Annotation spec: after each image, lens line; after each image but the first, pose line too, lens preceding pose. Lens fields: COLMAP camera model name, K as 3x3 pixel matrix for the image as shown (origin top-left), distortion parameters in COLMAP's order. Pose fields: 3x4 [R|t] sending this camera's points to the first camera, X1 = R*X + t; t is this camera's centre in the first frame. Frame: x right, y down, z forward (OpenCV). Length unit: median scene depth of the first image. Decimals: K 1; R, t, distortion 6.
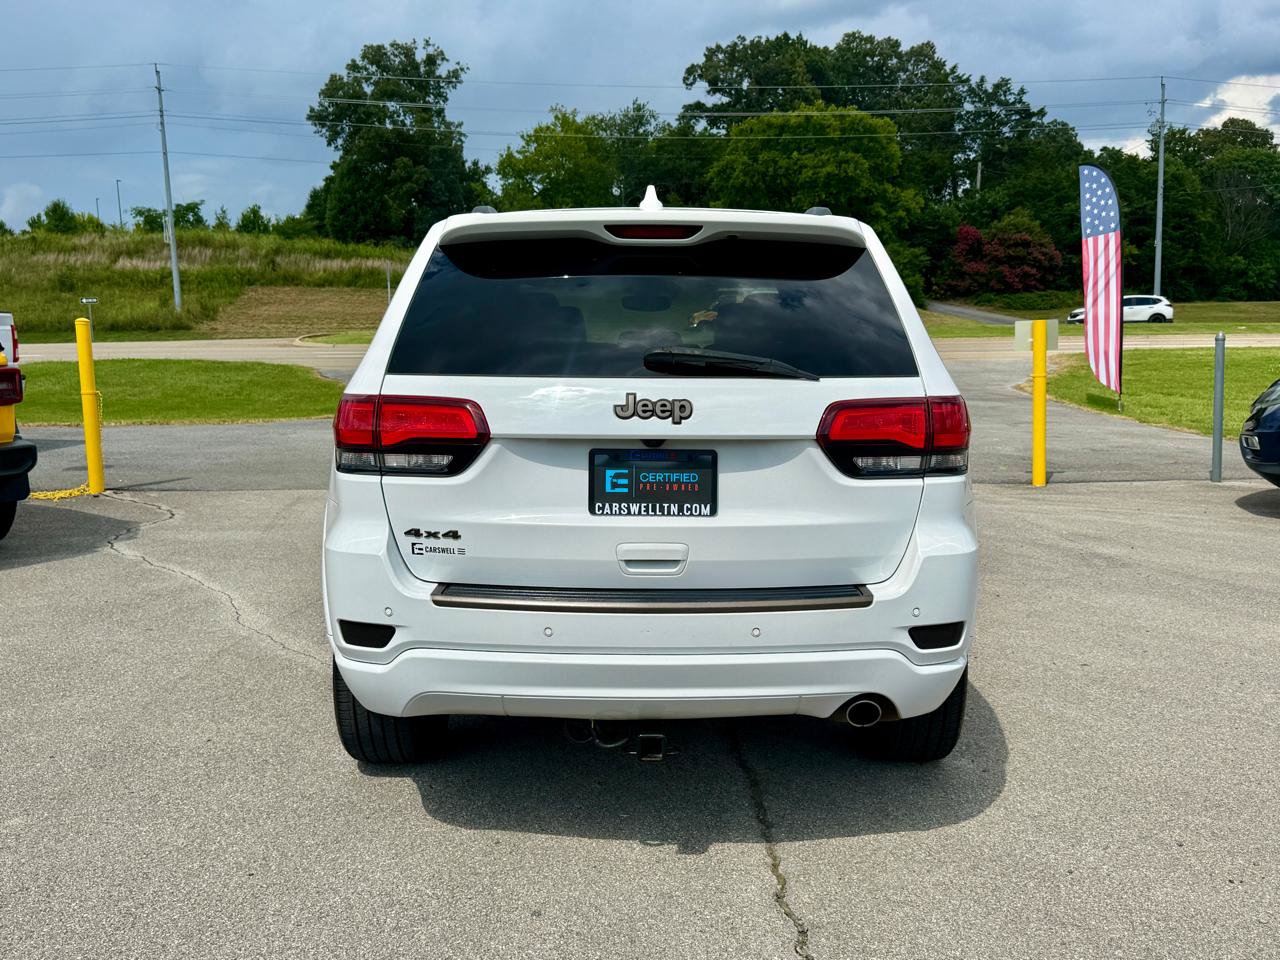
lens RADIAL K [[1193.2, 0, 645.1], [0, 1193.2, 478.7], [0, 0, 1]] dist [0.030521, 0.000000]
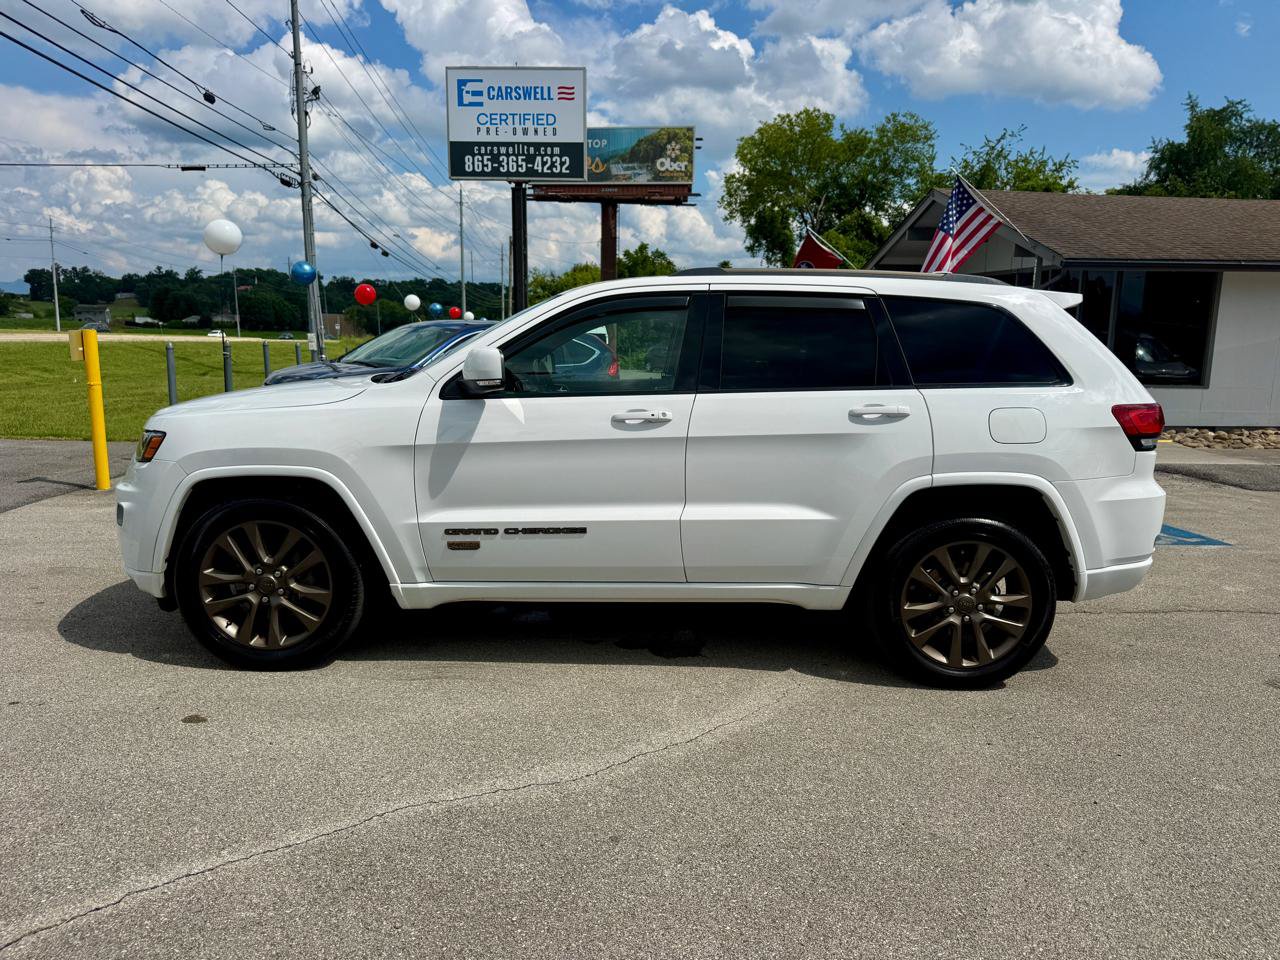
lens RADIAL K [[908.5, 0, 636.2], [0, 908.5, 488.2], [0, 0, 1]] dist [0.037058, -0.028324]
pose [[-0.007732, -0.154112, 0.988023, -0.200253], [0.103343, 0.982639, 0.154081, -0.029733], [-0.994616, 0.103296, 0.008329, 0.225838]]
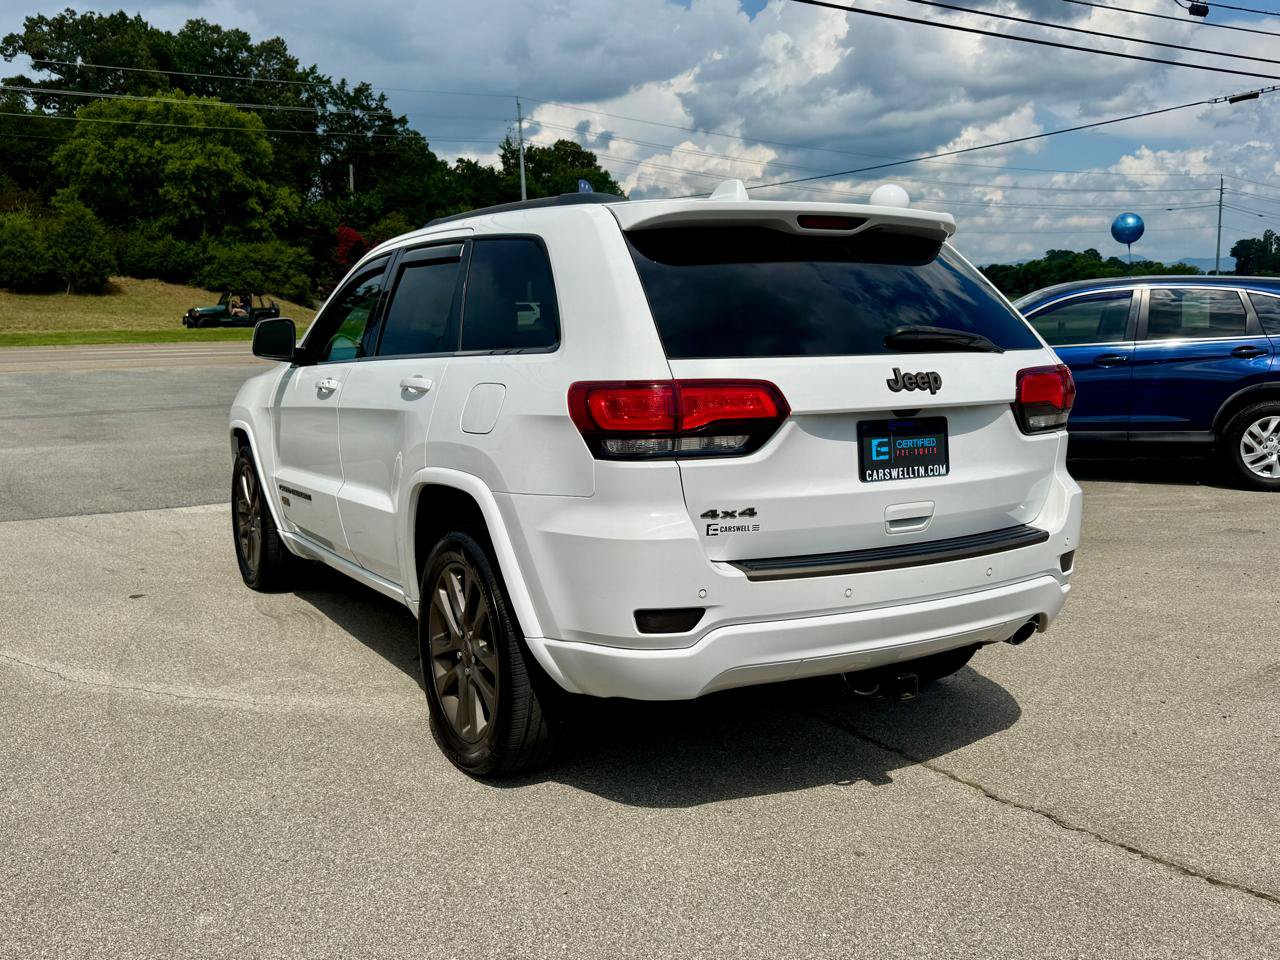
lens RADIAL K [[1193.2, 0, 641.7], [0, 1193.2, 478.4], [0, 0, 1]] dist [0.030521, 0.000000]
pose [[0.865764, -0.075480, 0.494727, -0.095398], [0.076185, 0.996917, 0.018776, -0.001090], [-0.494619, 0.021436, 0.868845, 0.019130]]
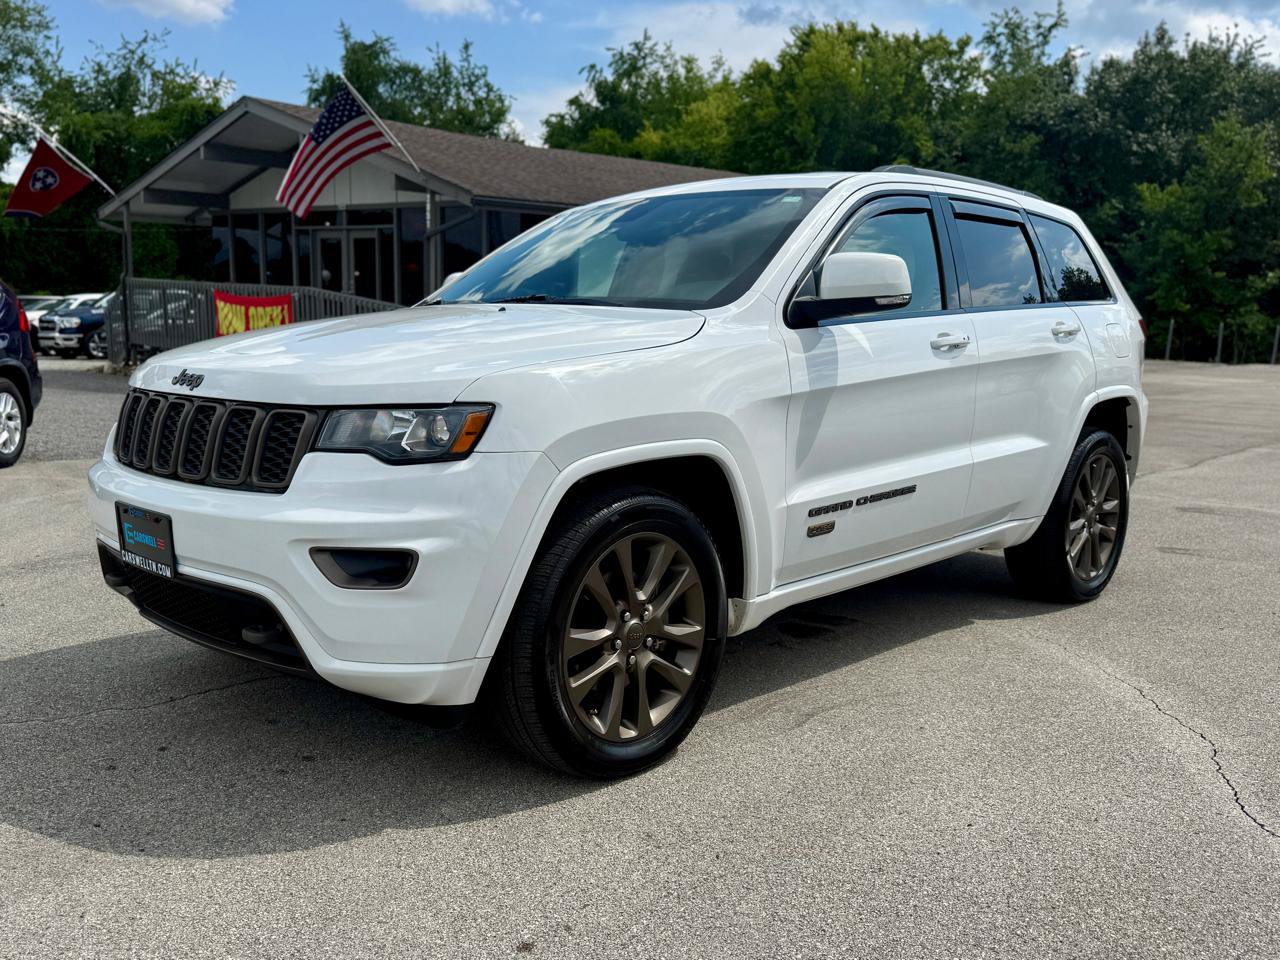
lens RADIAL K [[1137.7, 0, 635.7], [0, 1137.7, 492.4], [0, 0, 1]] dist [0.011610, -0.022606]
pose [[-0.695785, -0.112766, 0.709343, -0.127819], [0.086643, 0.967209, 0.238747, -0.040036], [-0.713005, 0.227576, -0.663199, 0.375351]]
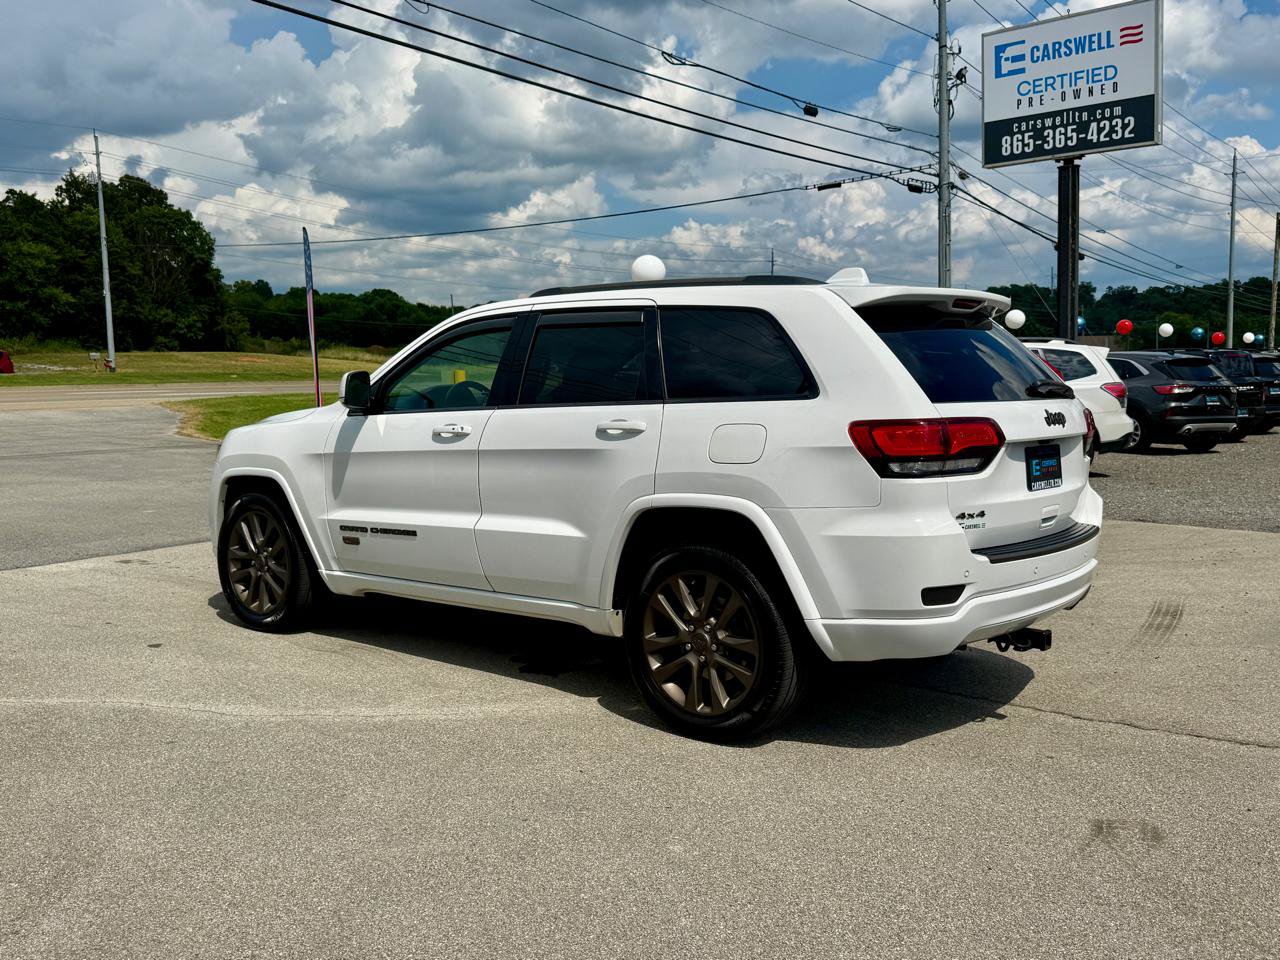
lens RADIAL K [[1193.2, 0, 640.5], [0, 1193.2, 485.9], [0, 0, 1]] dist [0.030521, 0.000000]
pose [[0.639494, -0.076605, 0.764970, -0.191850], [0.102744, 0.994613, 0.013711, -0.006017], [-0.761900, 0.069828, 0.643920, 0.049770]]
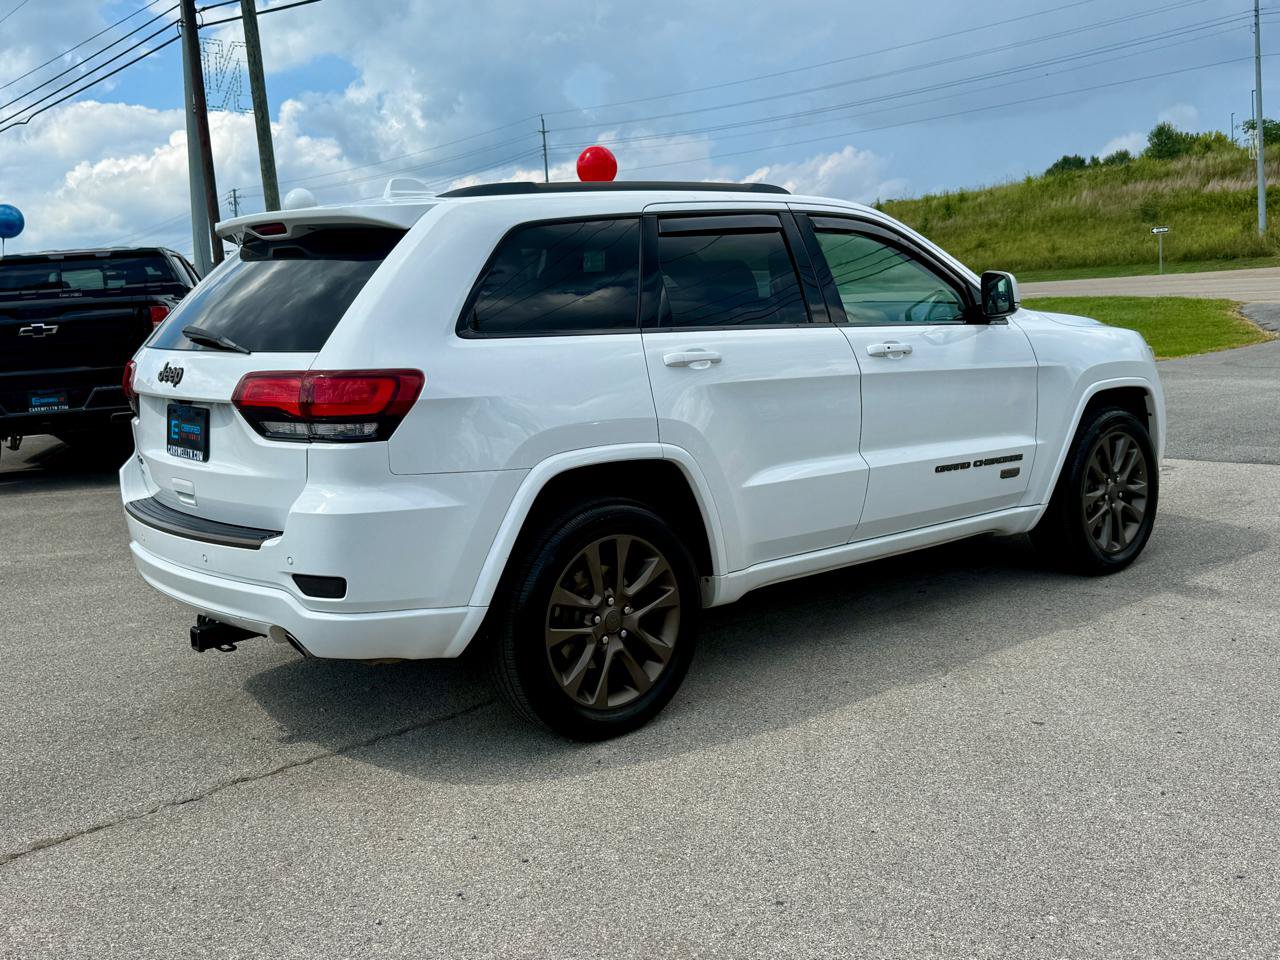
lens RADIAL K [[1300.4, 0, 636.7], [0, 1300.4, 453.4], [0, 0, 1]] dist [0.047030, 0.000000]
pose [[0.645052, 0.074574, -0.760491, 0.174785], [-0.055099, 0.997175, 0.051049, -0.009090], [0.762150, 0.008973, 0.647339, 0.057402]]
